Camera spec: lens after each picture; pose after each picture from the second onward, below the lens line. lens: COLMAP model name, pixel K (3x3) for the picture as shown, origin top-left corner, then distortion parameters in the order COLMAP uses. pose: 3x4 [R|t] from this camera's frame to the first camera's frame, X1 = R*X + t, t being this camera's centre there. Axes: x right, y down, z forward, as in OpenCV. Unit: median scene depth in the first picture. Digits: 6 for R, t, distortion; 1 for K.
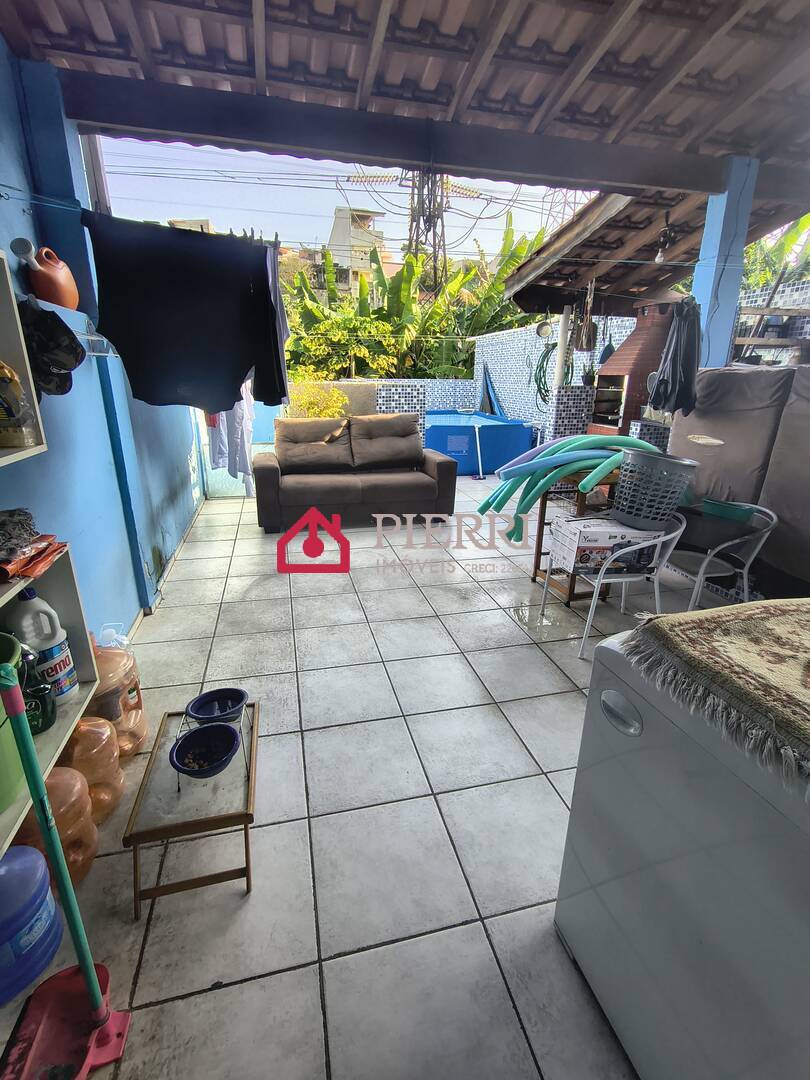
lens RADIAL K [[489.0, 0, 403.4], [0, 489.0, 541.7], [0, 0, 1]] dist [-0.001319, 0.000280]
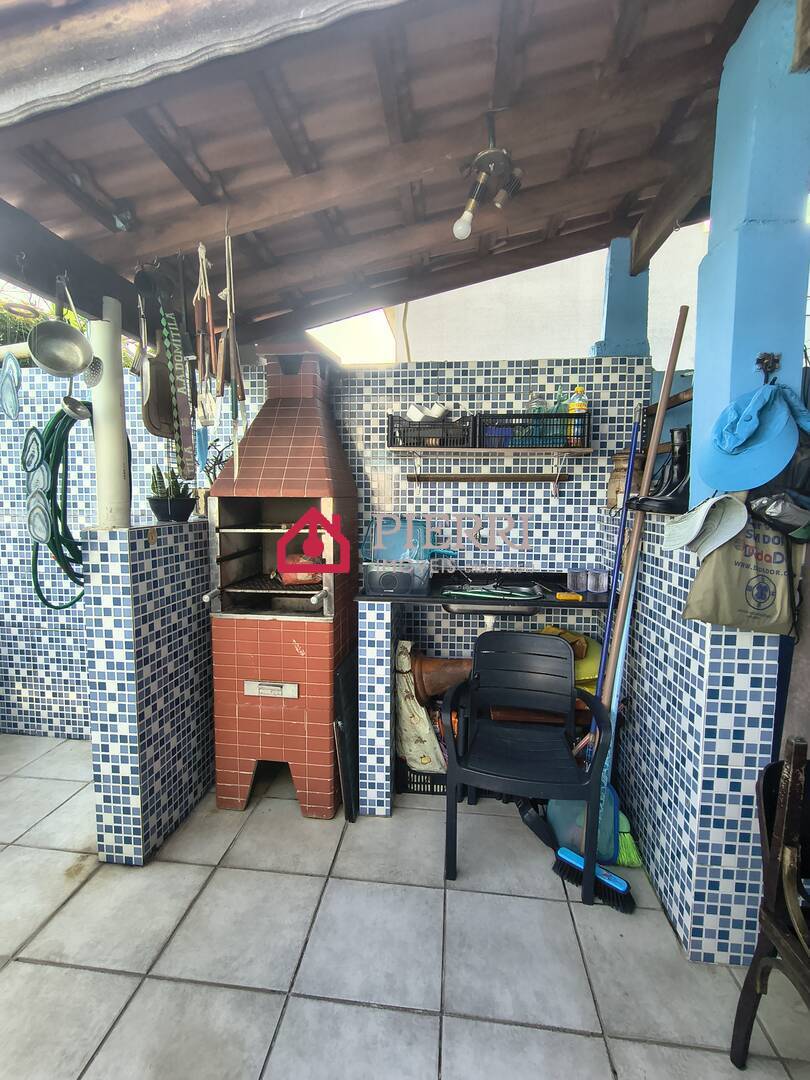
lens RADIAL K [[489.0, 0, 403.4], [0, 489.0, 541.7], [0, 0, 1]] dist [-0.001319, 0.000280]
pose [[0.347679, -0.090032, 0.933281, 0.072006], [0.302900, 0.952792, -0.020927, -0.240196], [-0.887339, 0.289967, 0.358536, 0.697969]]
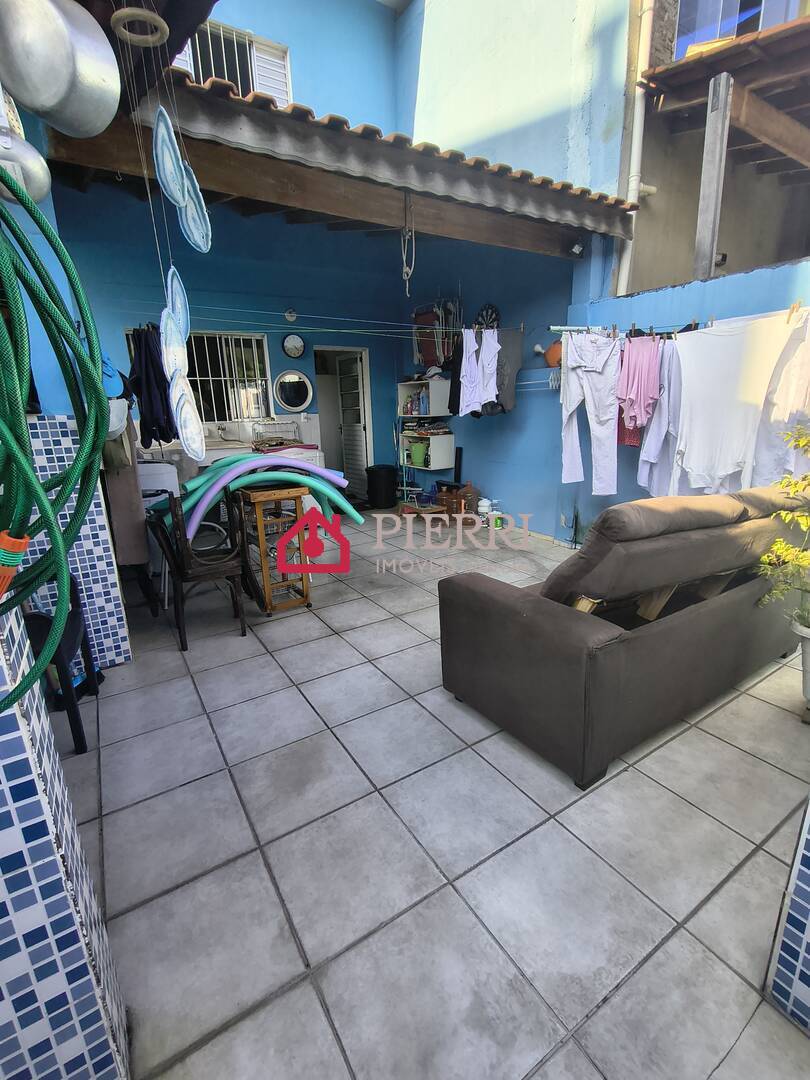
lens RADIAL K [[489.0, 0, 403.4], [0, 489.0, 541.7], [0, 0, 1]] dist [-0.001319, 0.000280]
pose [[-0.949675, 0.099225, -0.297105, 0.232459], [-0.084952, 0.831364, 0.549197, -0.375787], [0.301497, 0.546798, -0.781096, 1.124643]]
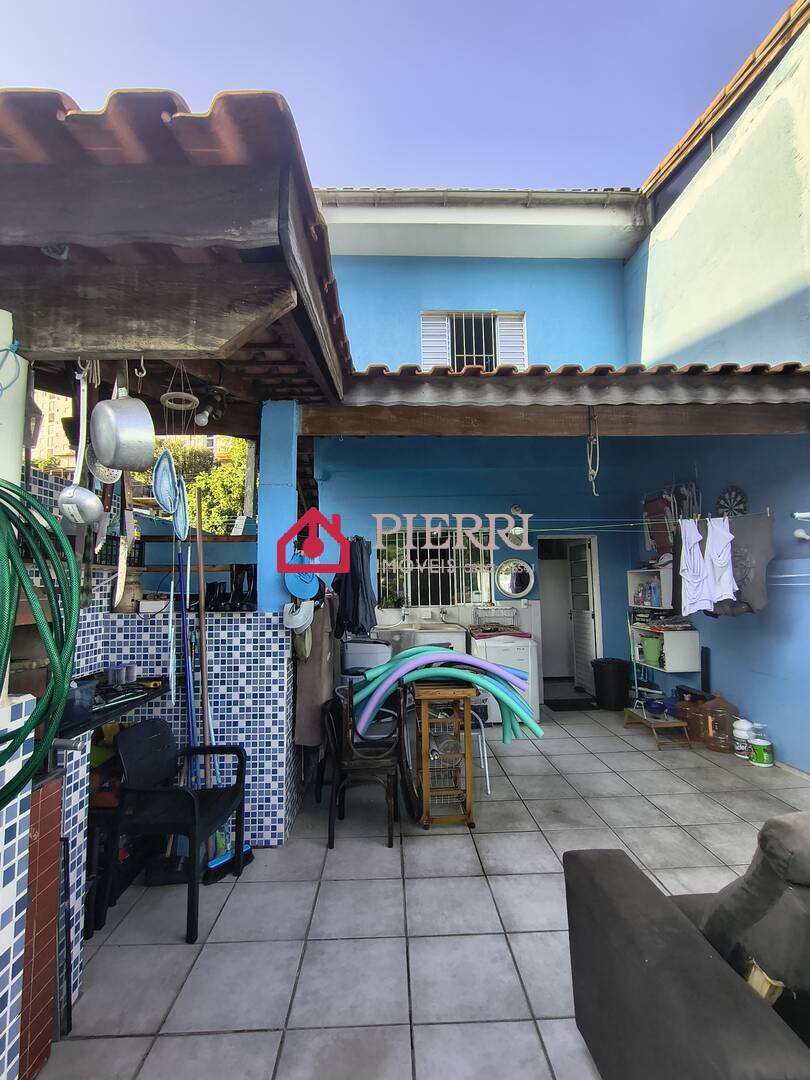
lens RADIAL K [[489.0, 0, 403.4], [0, 489.0, 541.7], [0, 0, 1]] dist [-0.001319, 0.000280]
pose [[-0.977535, 0.023372, 0.209475, 0.122210], [0.074193, 0.968383, 0.238181, -0.399417], [-0.197286, 0.248371, -0.948362, 1.100628]]
